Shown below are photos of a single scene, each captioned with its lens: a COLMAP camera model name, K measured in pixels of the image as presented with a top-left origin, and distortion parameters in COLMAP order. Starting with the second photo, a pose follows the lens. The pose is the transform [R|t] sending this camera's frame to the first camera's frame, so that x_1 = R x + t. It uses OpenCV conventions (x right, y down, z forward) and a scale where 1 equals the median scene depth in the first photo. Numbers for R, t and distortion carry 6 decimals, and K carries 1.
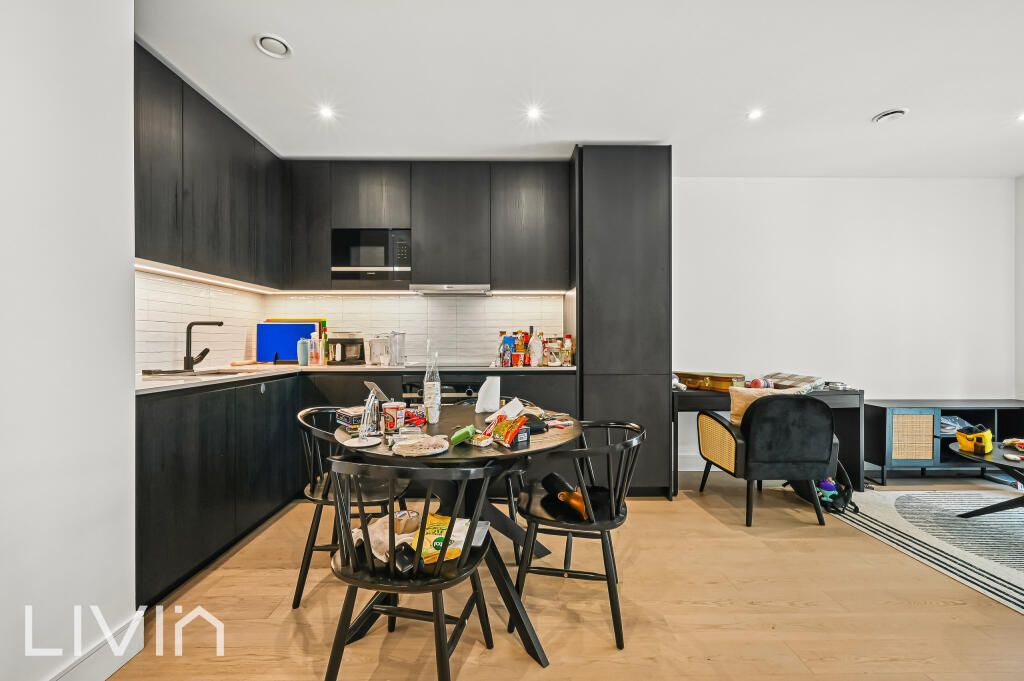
lens RADIAL K [[403.2, 0, 512.2], [0, 403.2, 340.6], [0, 0, 1]] dist [0.003671, 0.000338]
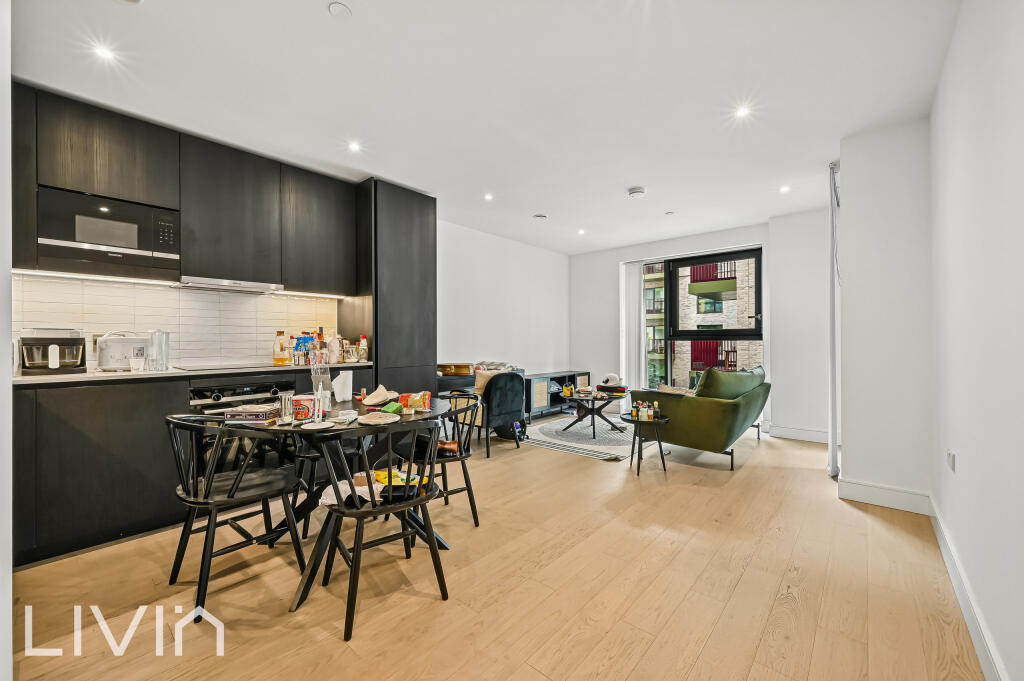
lens RADIAL K [[403.2, 0, 511.2], [0, 403.2, 340.6], [0, 0, 1]] dist [0.003671, 0.000338]
pose [[0.675555, -0.001229, 0.737309, -0.441284], [0.002079, 0.999998, -0.000238, 0.002015], [-0.737307, 0.001694, 0.675556, -0.111793]]
